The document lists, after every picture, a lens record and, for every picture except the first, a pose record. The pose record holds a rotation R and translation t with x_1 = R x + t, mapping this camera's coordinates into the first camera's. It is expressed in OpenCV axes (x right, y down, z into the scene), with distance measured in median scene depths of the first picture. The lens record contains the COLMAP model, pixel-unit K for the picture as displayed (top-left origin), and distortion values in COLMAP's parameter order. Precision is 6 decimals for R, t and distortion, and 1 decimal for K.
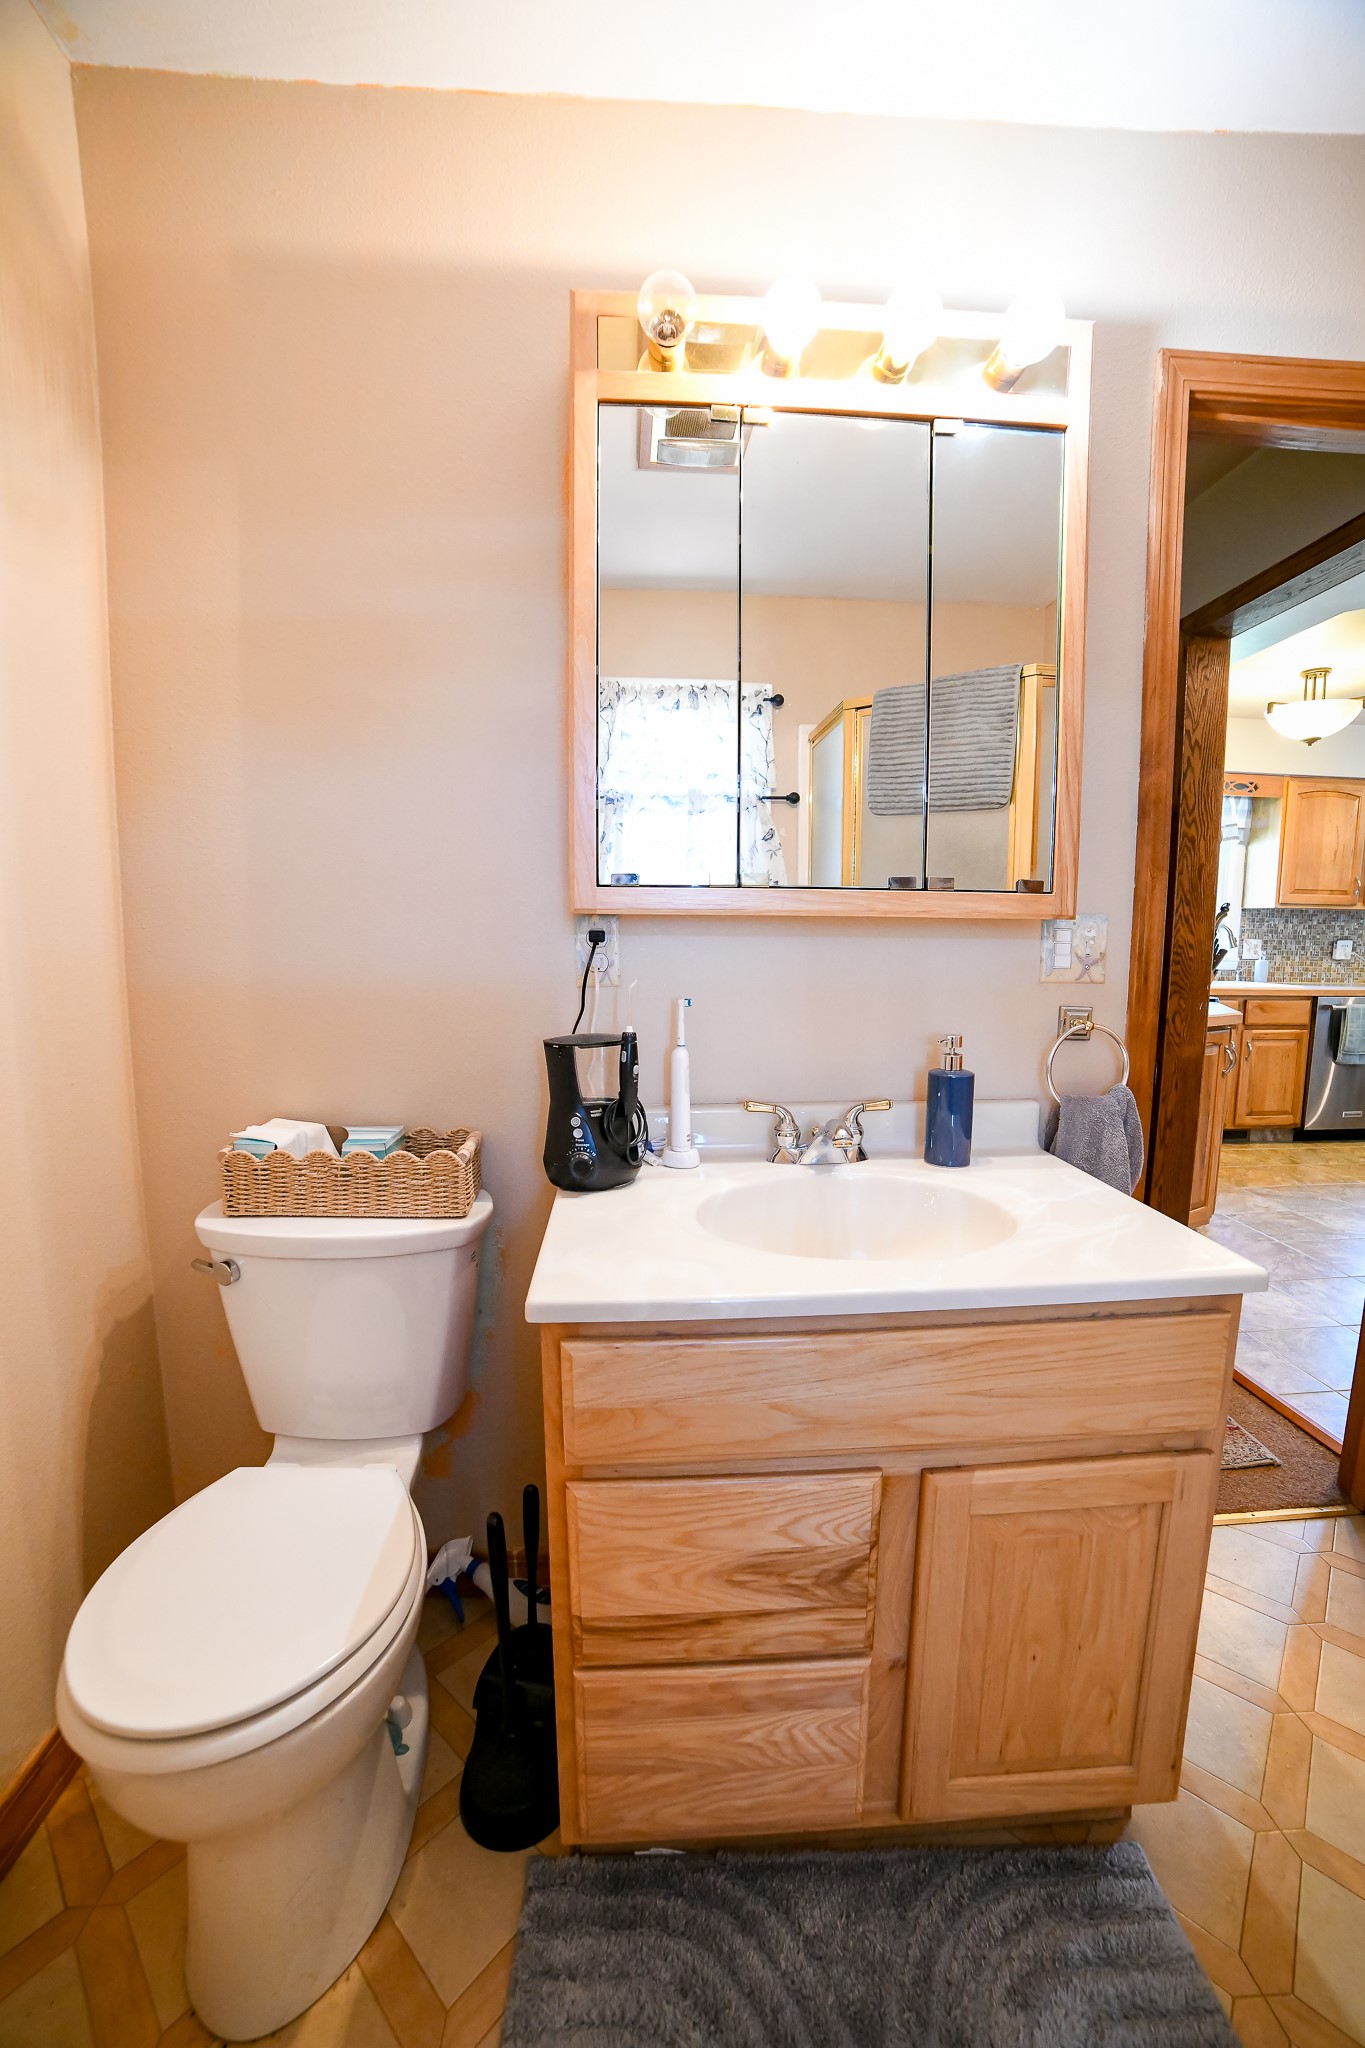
lens RADIAL K [[846.5, 0, 682.5], [0, 846.5, 1043.0], [0, 0, 1]] dist [-0.112110, 0.043925]
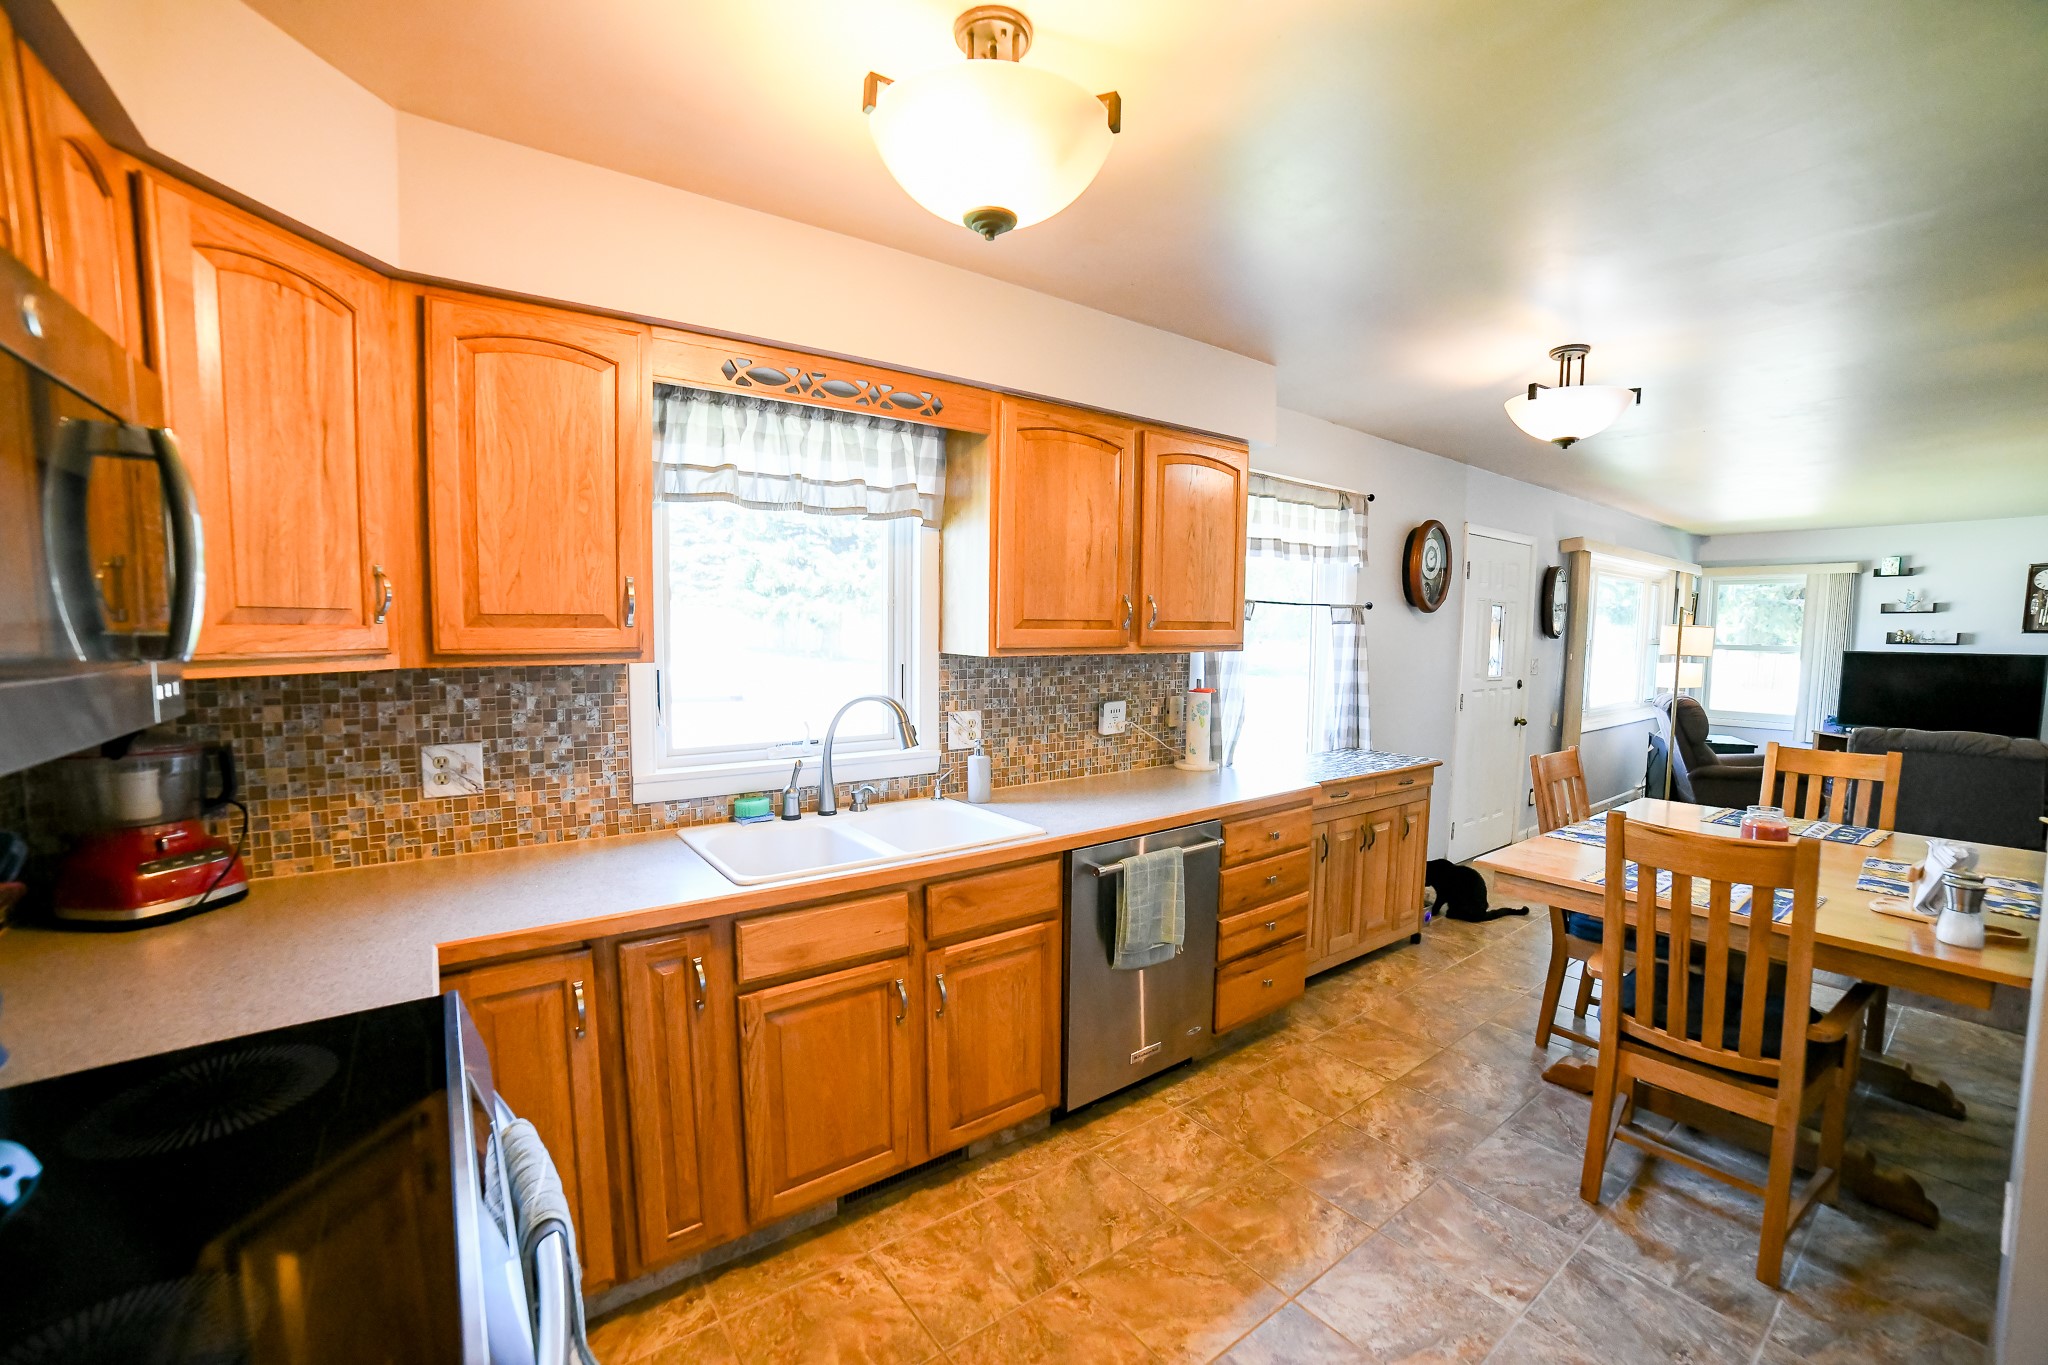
lens RADIAL K [[846.5, 0, 1038.4], [0, 846.5, 692.8], [0, 0, 1]] dist [-0.112110, 0.043925]
pose [[0.830140, -0.041629, 0.555998, 0.479399], [0.067066, 0.997424, -0.025454, -0.133019], [-0.553506, 0.058419, 0.830794, 0.563146]]
